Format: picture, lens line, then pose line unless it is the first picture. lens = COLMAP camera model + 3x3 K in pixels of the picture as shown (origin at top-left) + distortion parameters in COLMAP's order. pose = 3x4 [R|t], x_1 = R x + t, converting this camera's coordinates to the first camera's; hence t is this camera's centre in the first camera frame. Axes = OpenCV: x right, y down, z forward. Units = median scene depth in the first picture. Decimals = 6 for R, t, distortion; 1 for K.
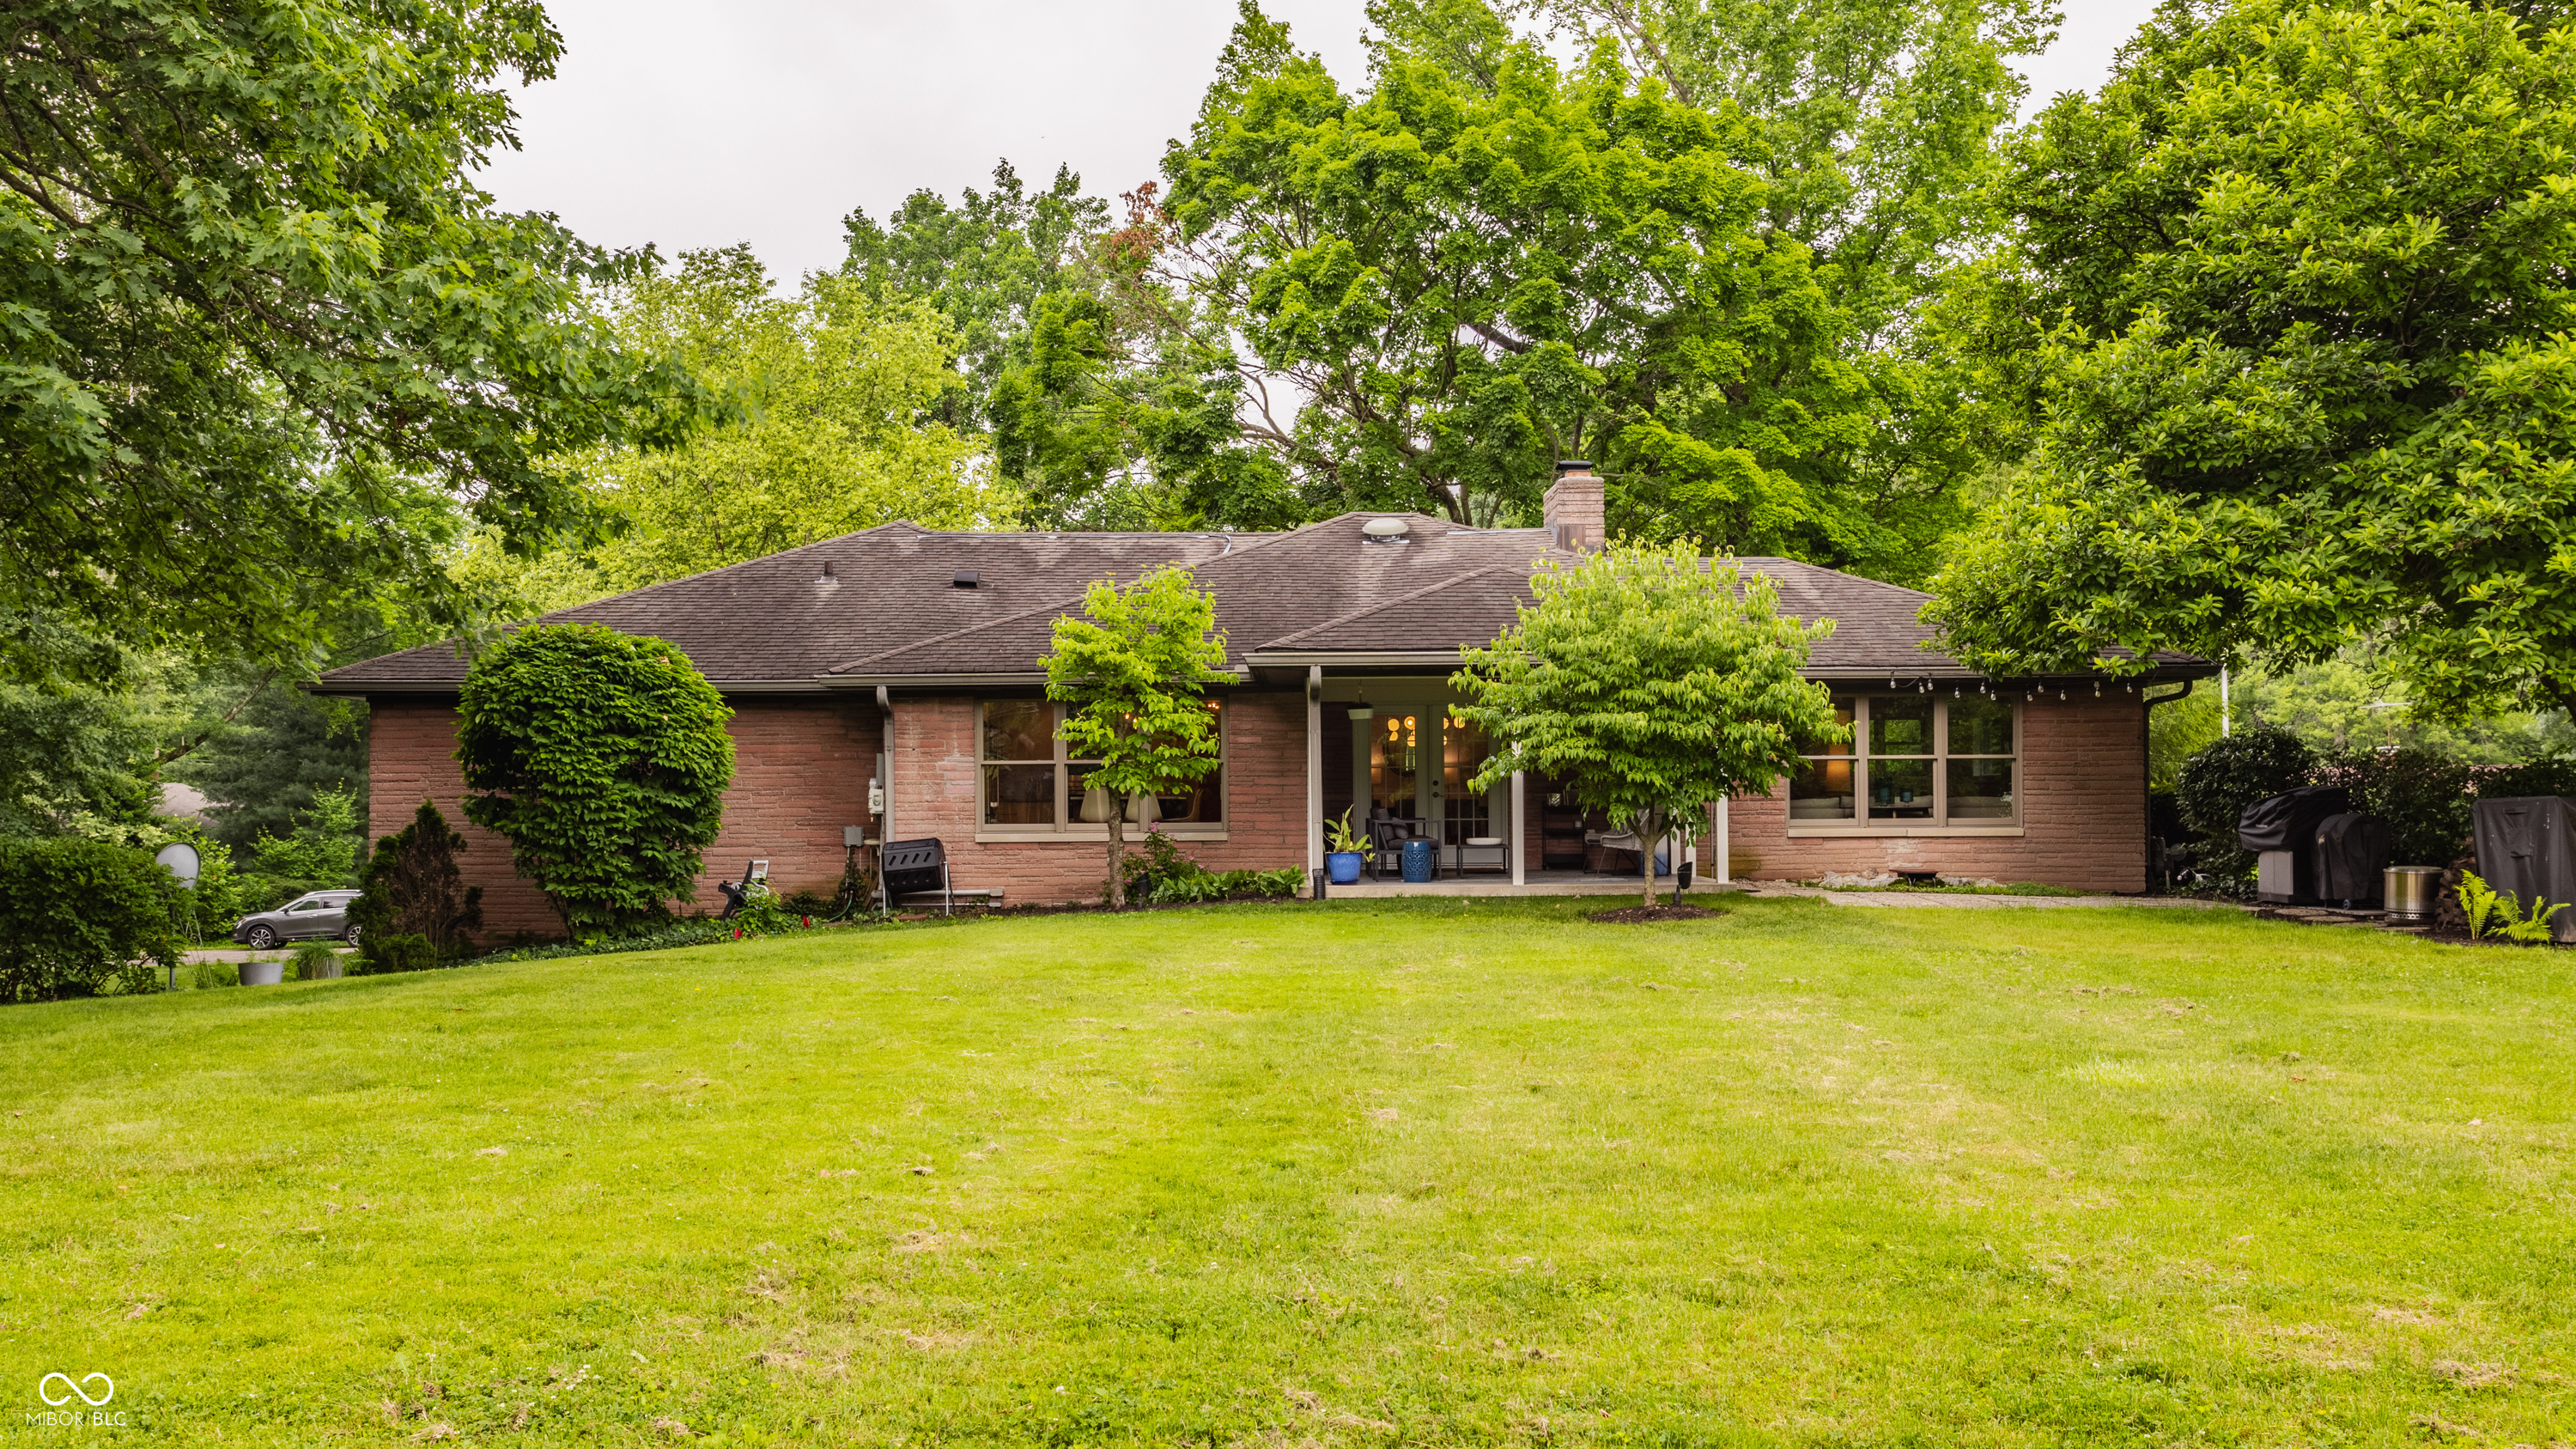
lens RADIAL K [[2326.3, 0, 1287.0], [0, 2326.3, 762.7], [0, 0, 1]] dist [0.013943, 0.005340]
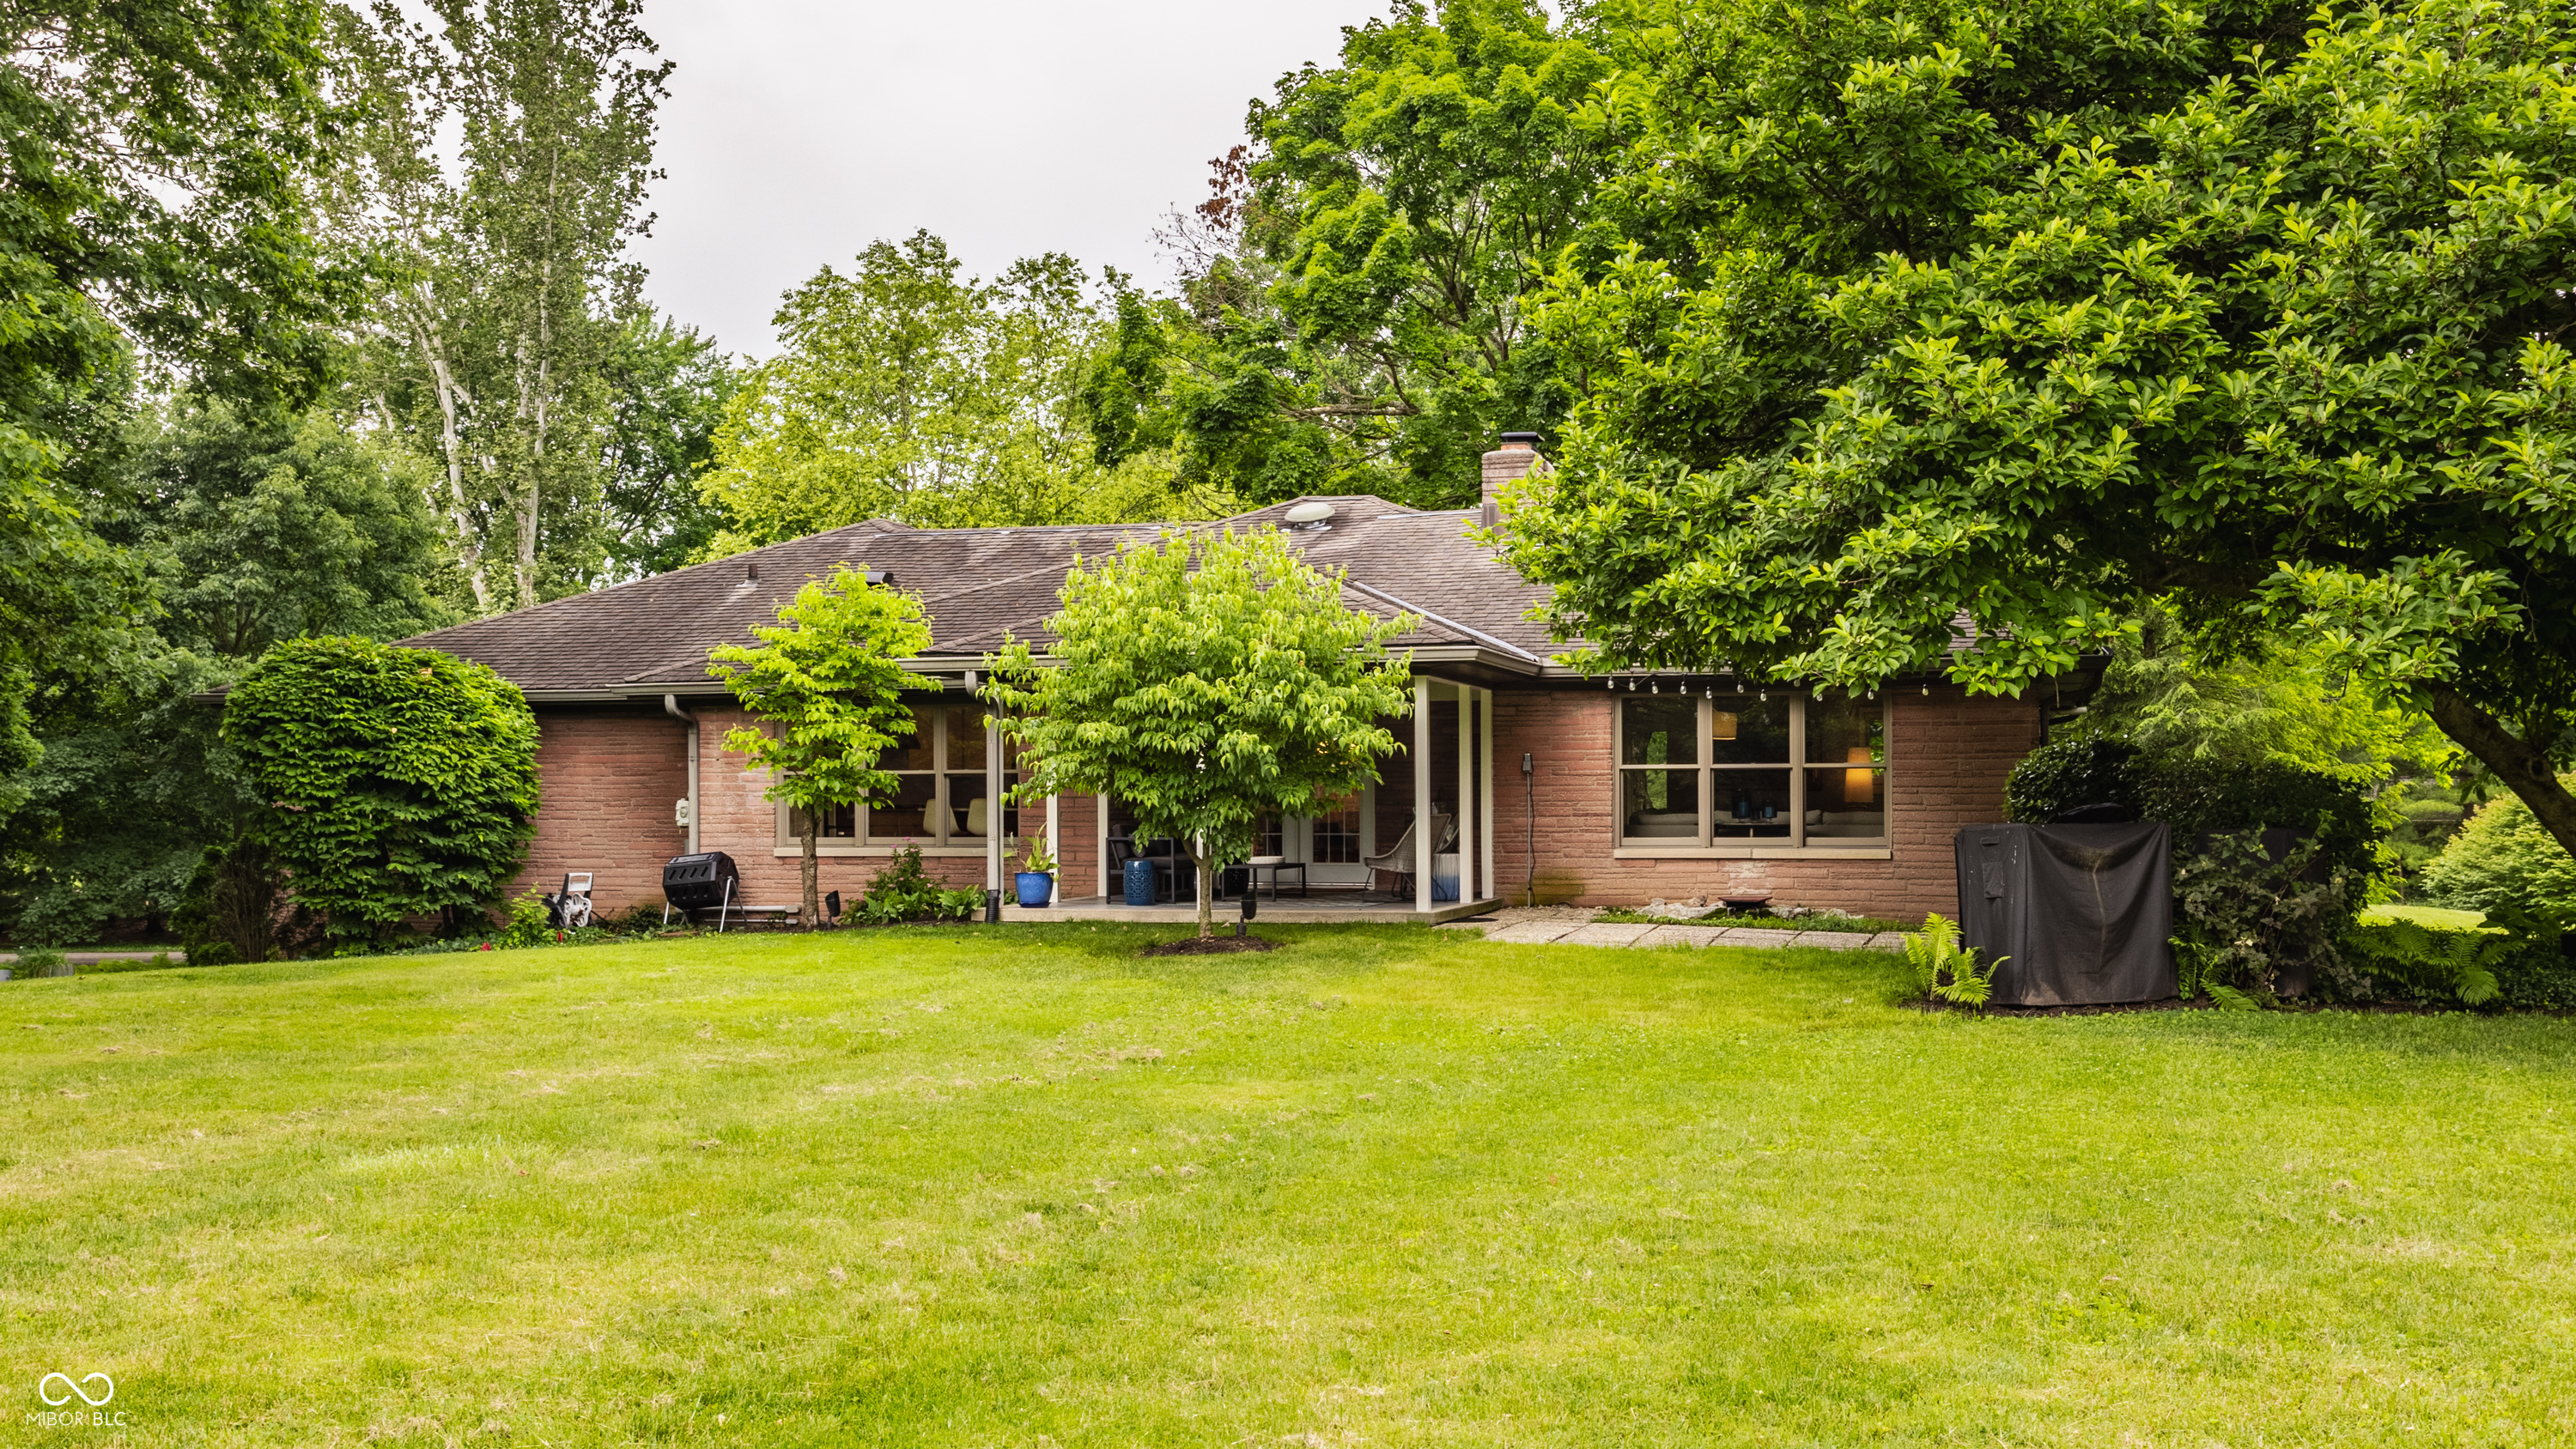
lens RADIAL K [[2494.6, 0, 1288.0], [0, 2494.6, 724.5], [0, 0, 1]] dist [0.002356, -0.002296]
pose [[0.962990, -0.006282, -0.269462, 0.379371], [0.002744, 0.999905, -0.013503, -0.006188], [0.269522, 0.012264, 0.962916, 0.074349]]
